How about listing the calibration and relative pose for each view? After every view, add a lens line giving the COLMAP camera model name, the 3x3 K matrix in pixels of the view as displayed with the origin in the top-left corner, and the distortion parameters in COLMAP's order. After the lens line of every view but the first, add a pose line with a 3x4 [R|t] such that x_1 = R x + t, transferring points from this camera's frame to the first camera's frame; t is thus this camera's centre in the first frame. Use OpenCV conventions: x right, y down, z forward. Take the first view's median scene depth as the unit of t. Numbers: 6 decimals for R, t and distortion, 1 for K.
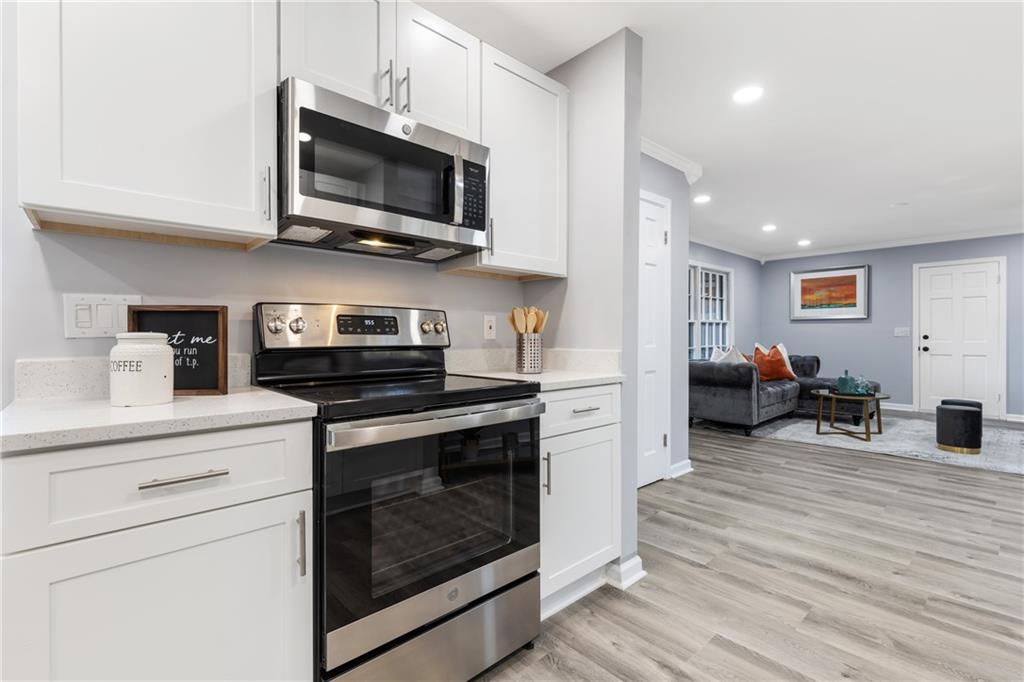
lens RADIAL K [[458.9, 0, 512.0], [0, 458.9, 336.9], [0, 0, 1]] dist [0.000635, 0.000041]
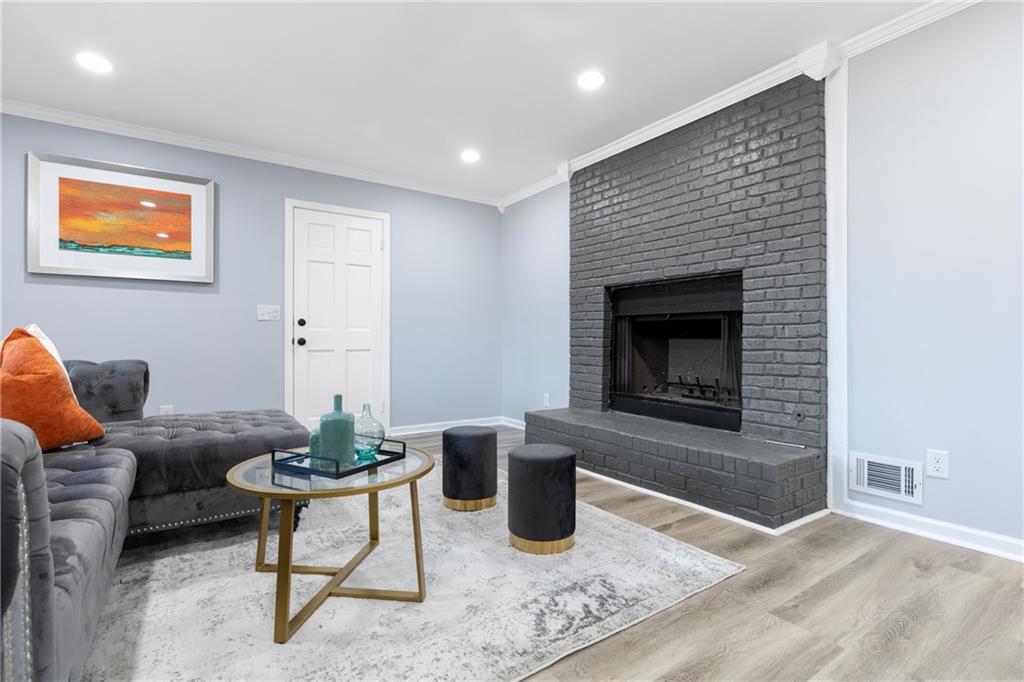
lens RADIAL K [[478.3, 0, 508.5], [0, 478.3, 339.2], [0, 0, 1]] dist [-0.000262, 0.000184]
pose [[0.144270, 0.004266, 0.989529, 0.301546], [0.002526, 0.999986, -0.004680, 0.025613], [-0.989535, 0.003174, 0.144257, 0.614773]]
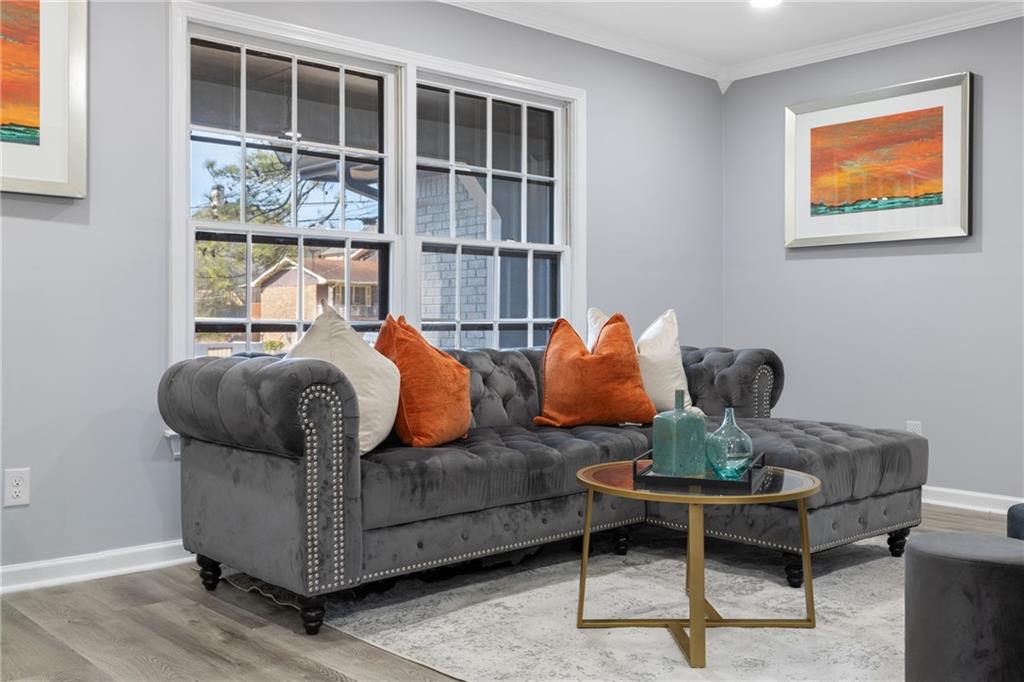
lens RADIAL K [[977.9, 0, 512.2], [0, 977.9, 330.8], [0, 0, 1]] dist [-0.000146, 0.000000]
pose [[0.999986, 0.005137, -0.001520, 0.466681], [-0.005135, 0.999985, 0.001660, 0.027279], [0.001529, -0.001652, 0.999997, 0.315023]]
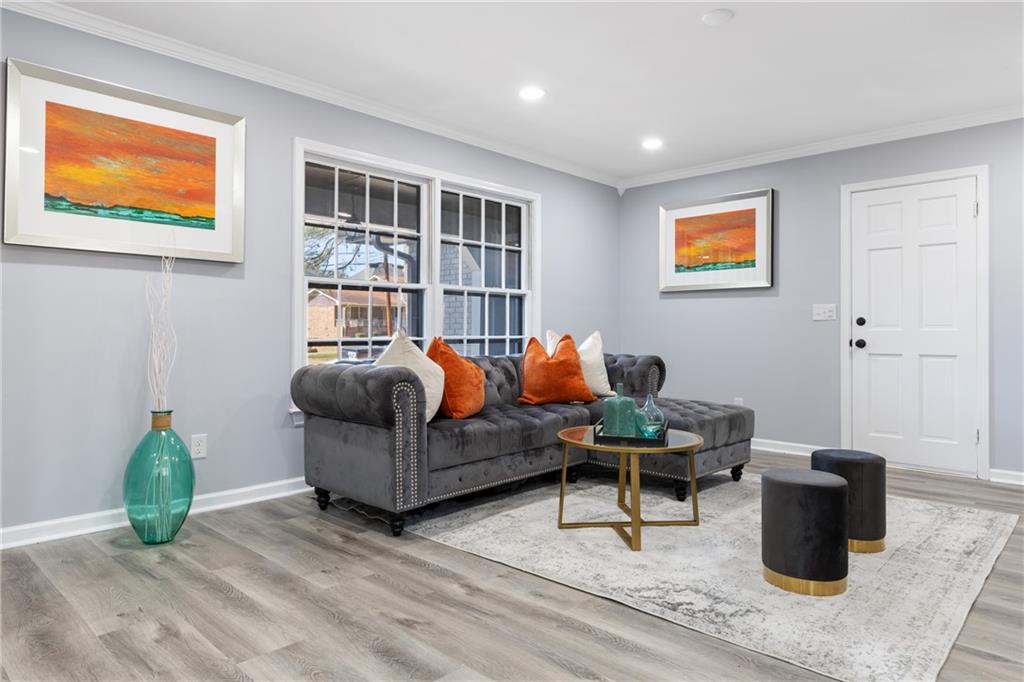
lens RADIAL K [[632.3, 0, 509.6], [0, 632.3, 327.3], [0, 0, 1]] dist [0.001424, -0.002515]
pose [[0.997217, 0.007419, 0.074178, 0.424710], [-0.006532, 0.999904, -0.012185, 0.018282], [-0.074261, 0.011666, 0.997171, 0.288029]]
